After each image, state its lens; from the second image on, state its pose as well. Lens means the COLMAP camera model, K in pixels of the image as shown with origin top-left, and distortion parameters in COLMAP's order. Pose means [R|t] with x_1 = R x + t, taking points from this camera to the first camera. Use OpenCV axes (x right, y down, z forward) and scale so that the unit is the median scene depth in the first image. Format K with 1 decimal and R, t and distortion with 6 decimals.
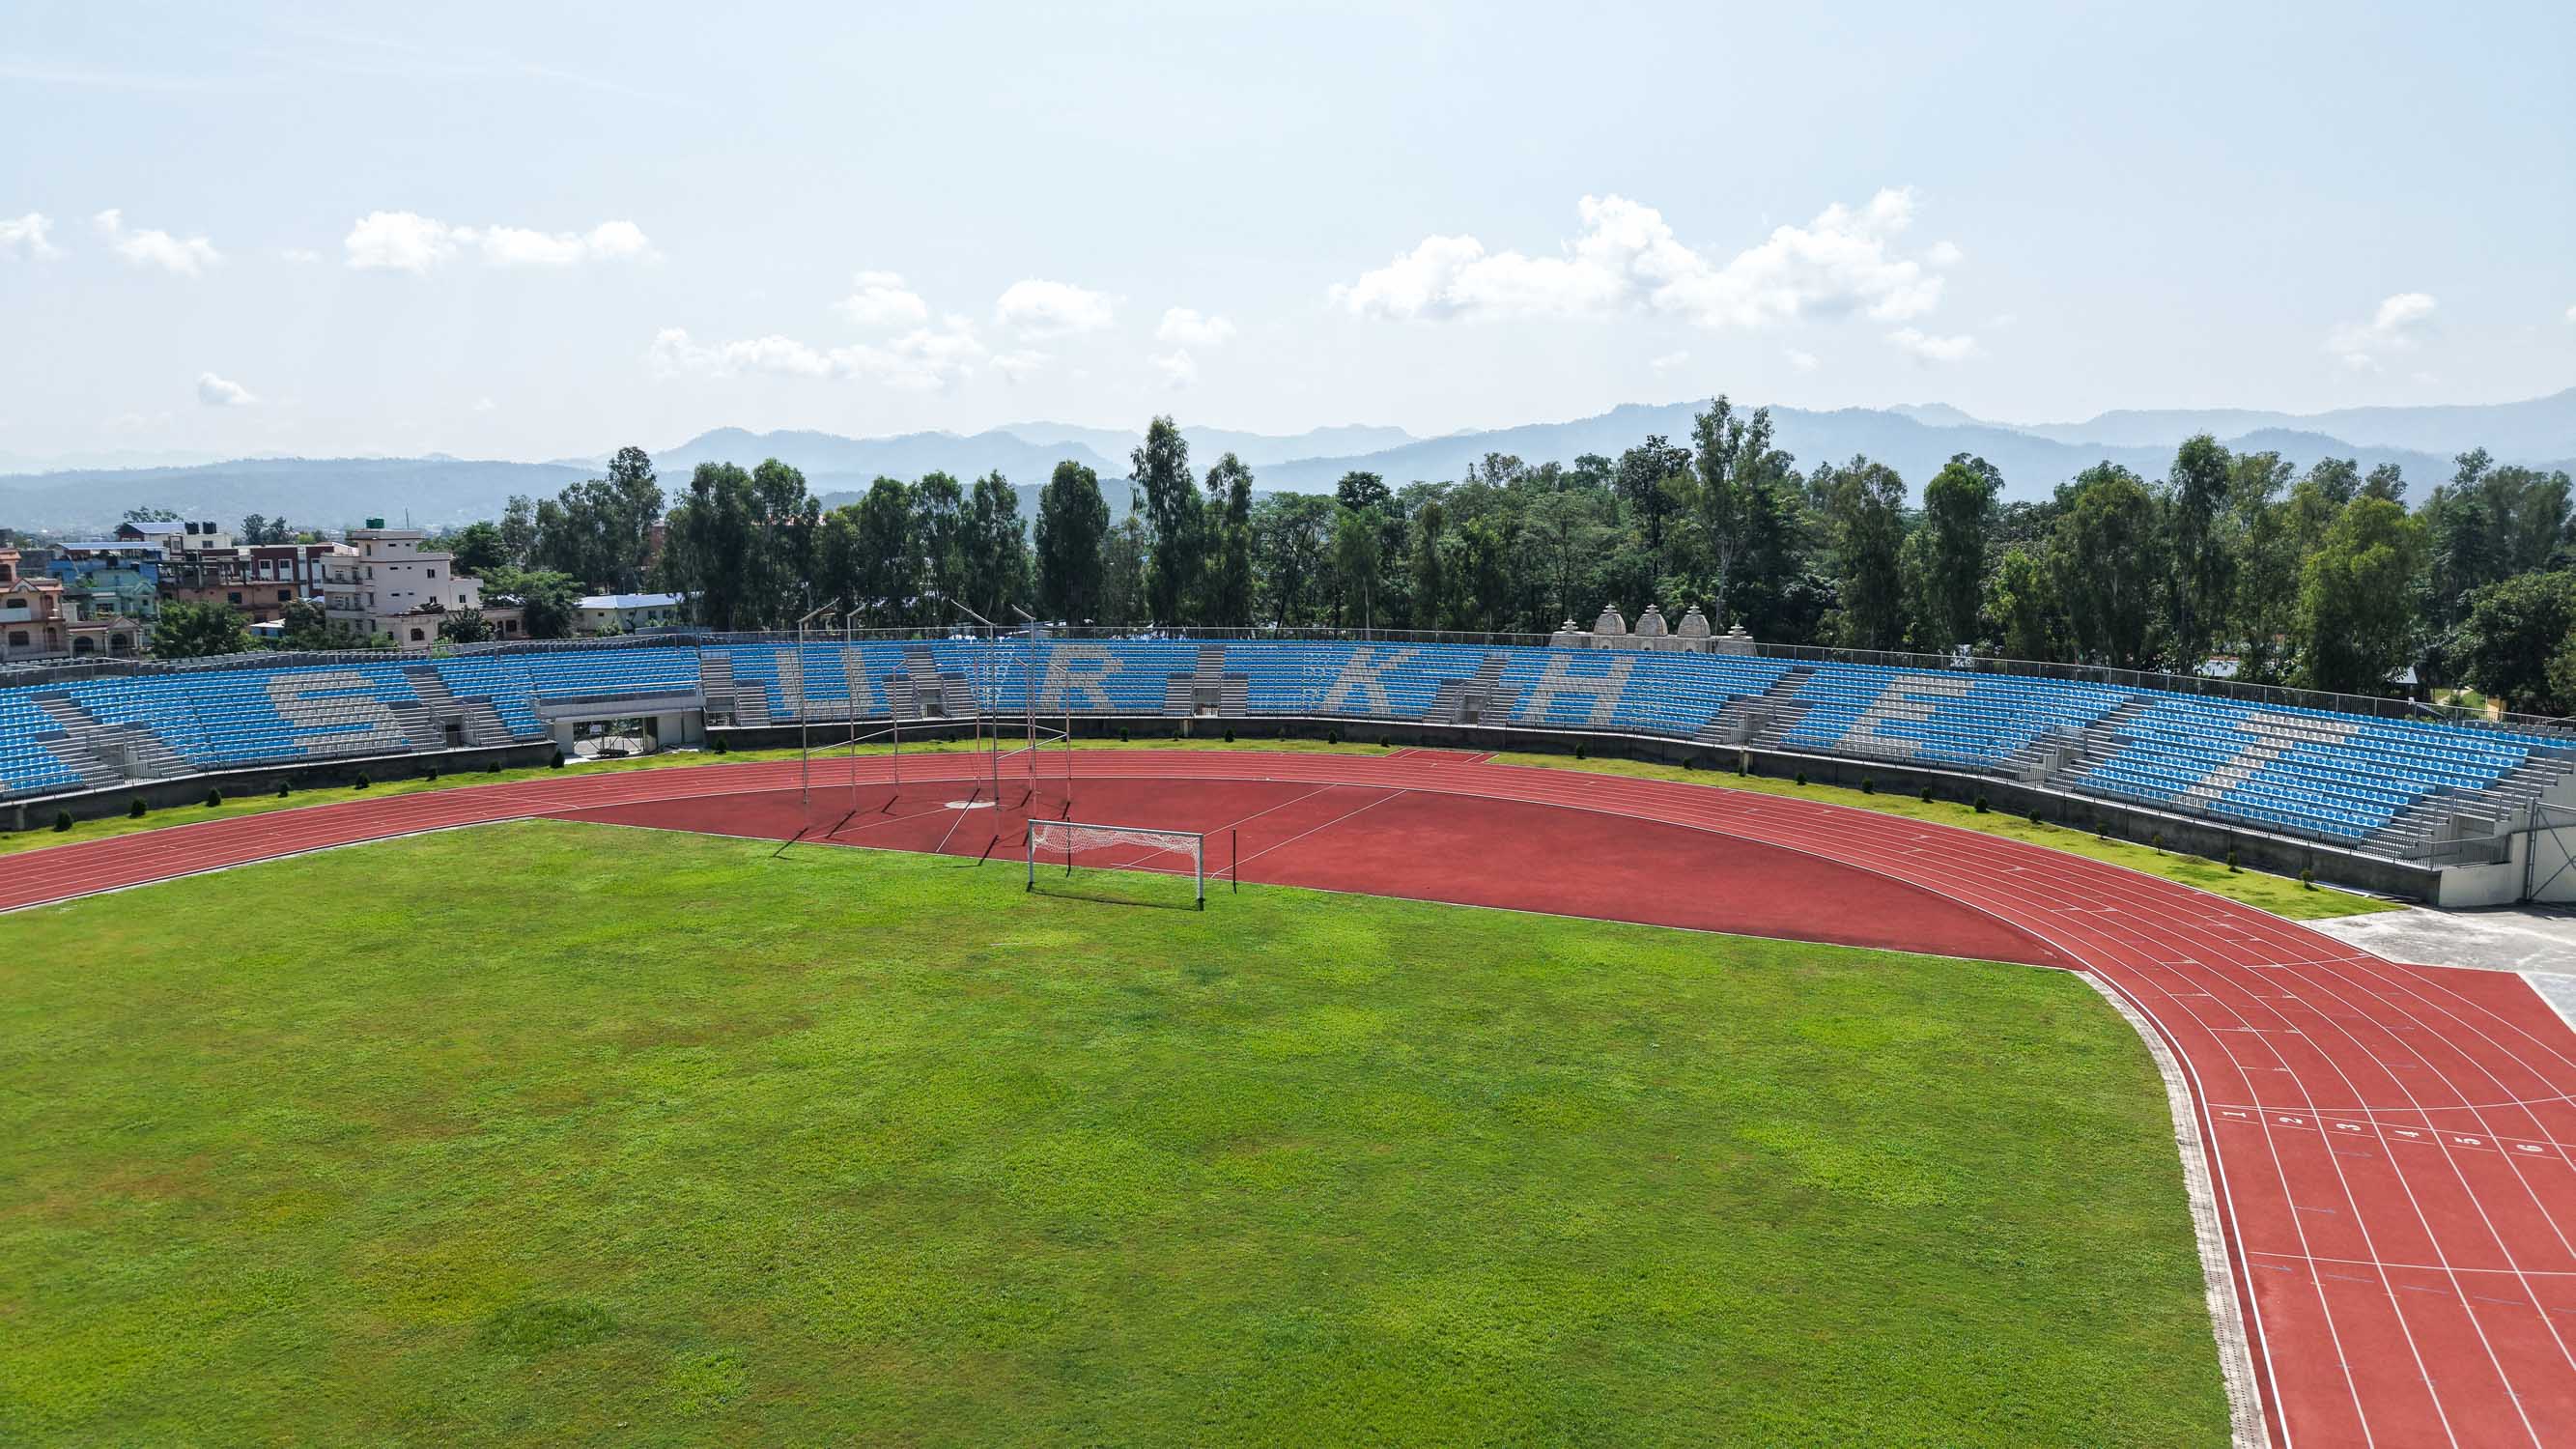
lens RADIAL K [[1735.1, 0, 1288.0], [0, 1735.1, 724.5], [0, 0, 1]] dist [0.040059, -0.048098]
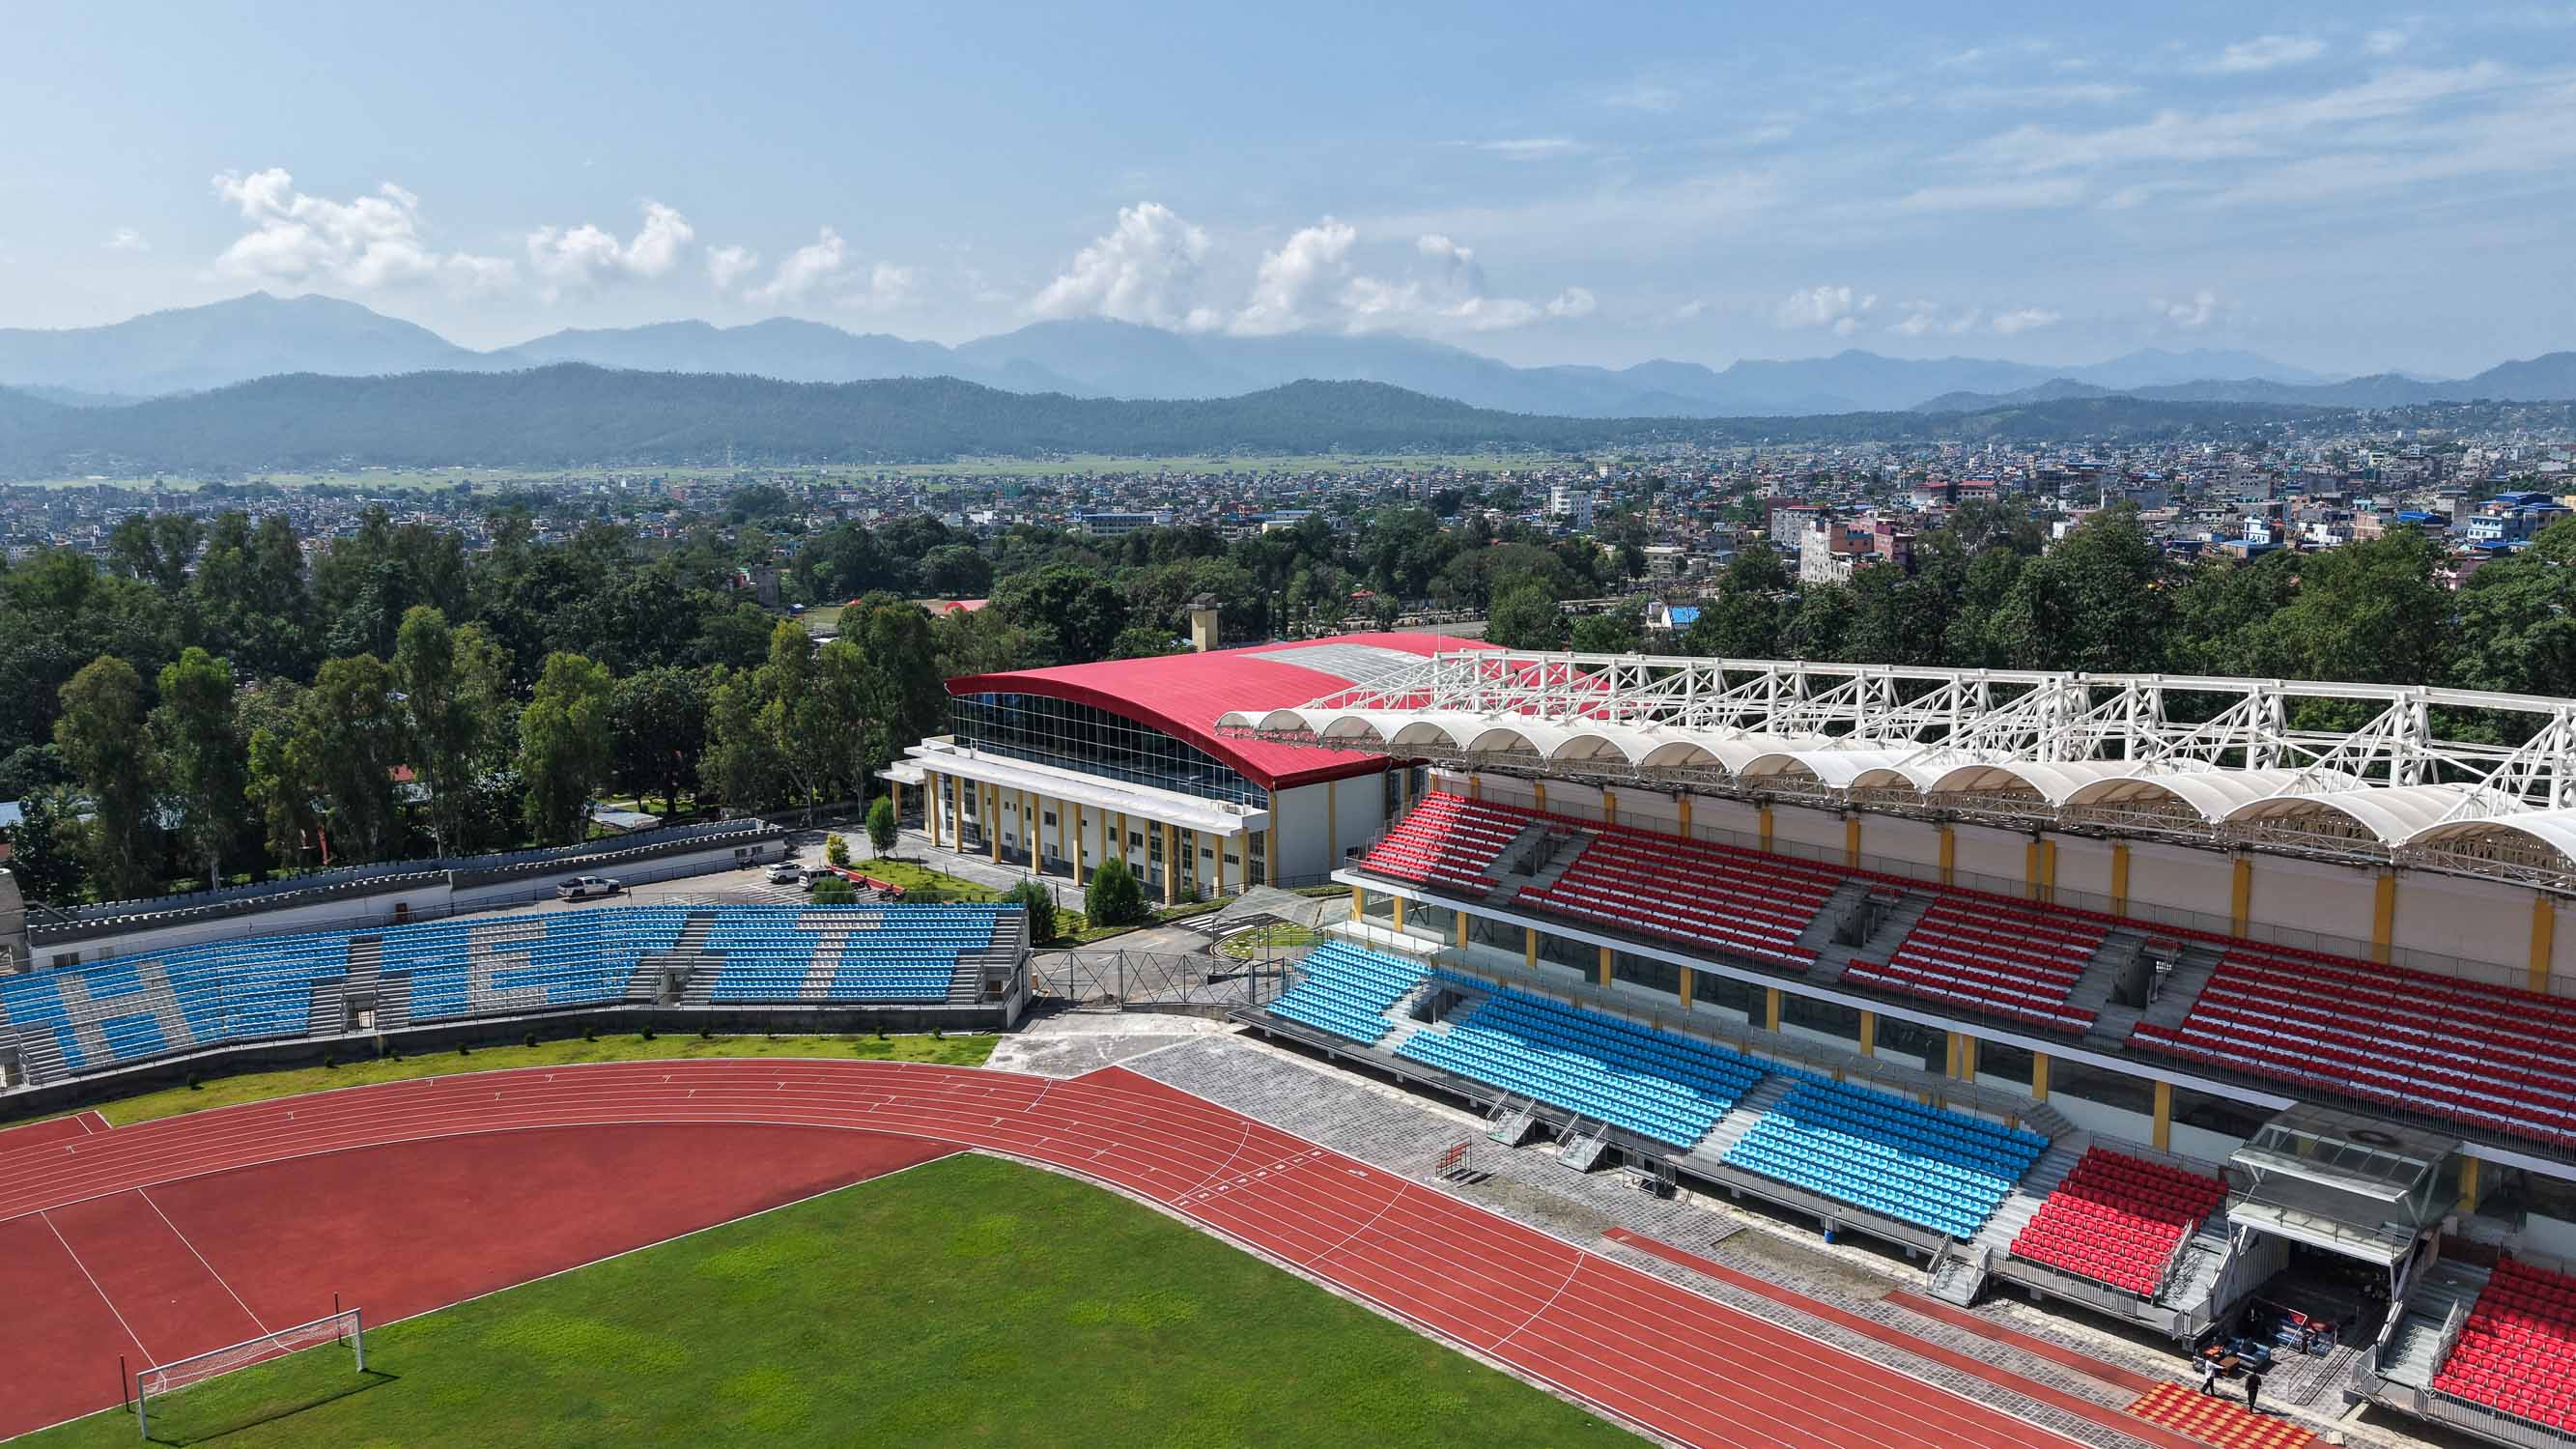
lens RADIAL K [[2015.7, 0, 1288.0], [0, 2015.7, 724.5], [0, 0, 1]] dist [0.008614, 0.001955]
pose [[0.417777, -0.157391, 0.894813, -1.186917], [0.143282, 0.983970, 0.106177, -0.464073], [-0.897180, 0.083853, 0.433631, -0.065646]]
